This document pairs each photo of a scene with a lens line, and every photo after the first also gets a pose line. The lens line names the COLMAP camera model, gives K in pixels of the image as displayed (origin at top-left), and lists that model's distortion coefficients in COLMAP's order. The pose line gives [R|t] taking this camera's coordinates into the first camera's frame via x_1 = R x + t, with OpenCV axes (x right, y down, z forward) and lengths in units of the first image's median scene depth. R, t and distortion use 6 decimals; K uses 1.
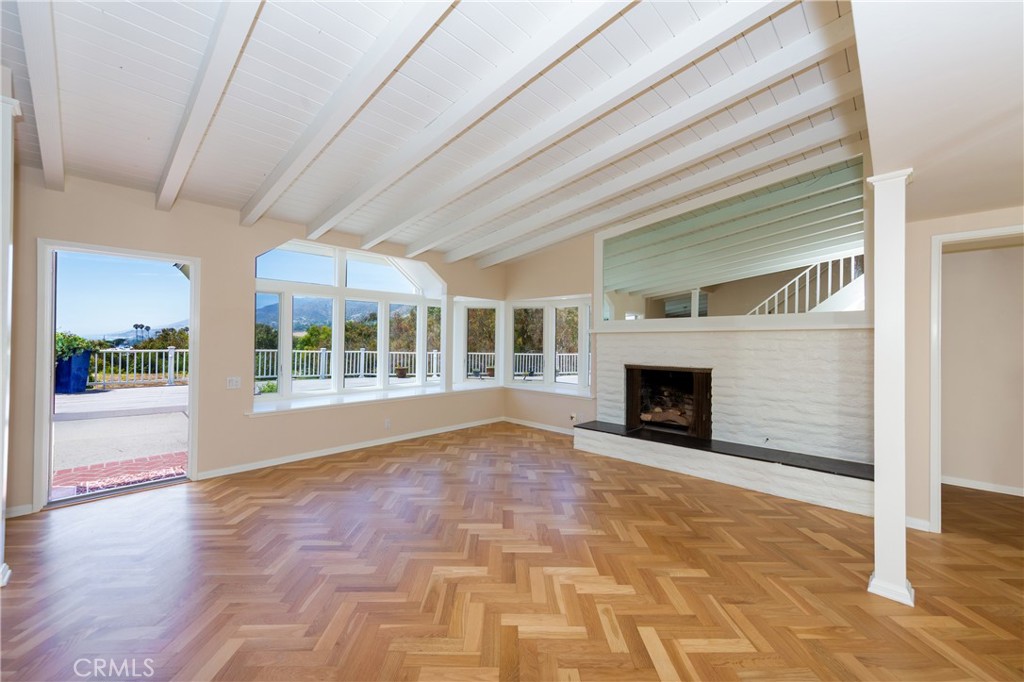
lens RADIAL K [[397.5, 0, 512.0], [0, 397.5, 341.0], [0, 0, 1]] dist [0.001147, -0.000056]
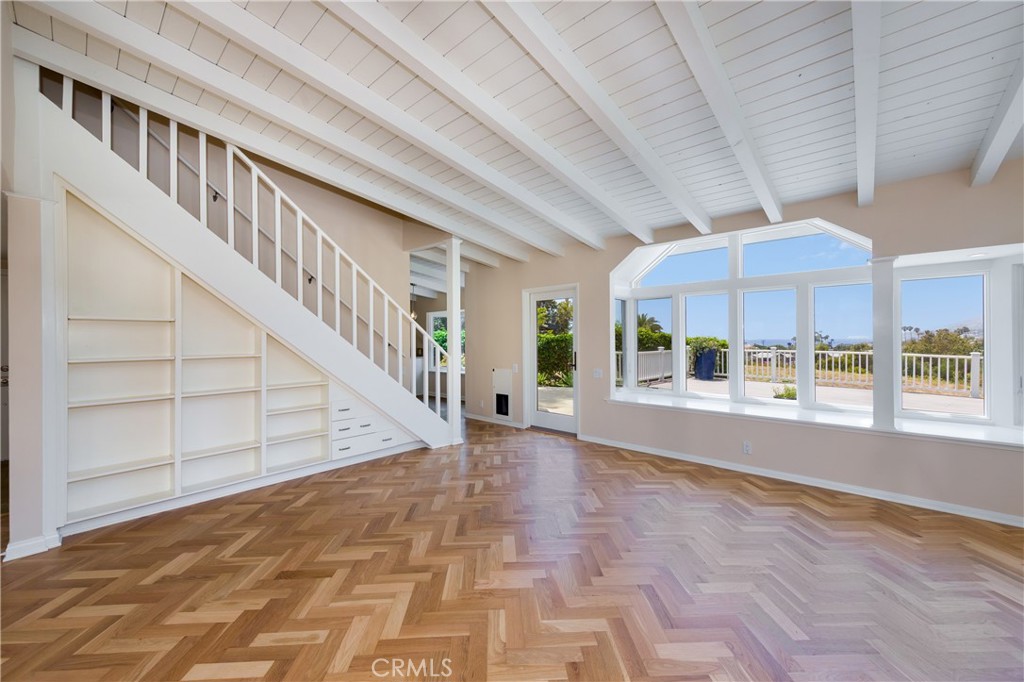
lens RADIAL K [[397.5, 0, 512.0], [0, 397.5, 341.0], [0, 0, 1]] dist [0.001147, -0.000056]
pose [[0.033762, -0.003687, -0.999423, 0.527268], [-0.002171, 0.999991, -0.003763, 0.013412], [0.999428, 0.002297, 0.033754, 0.656431]]
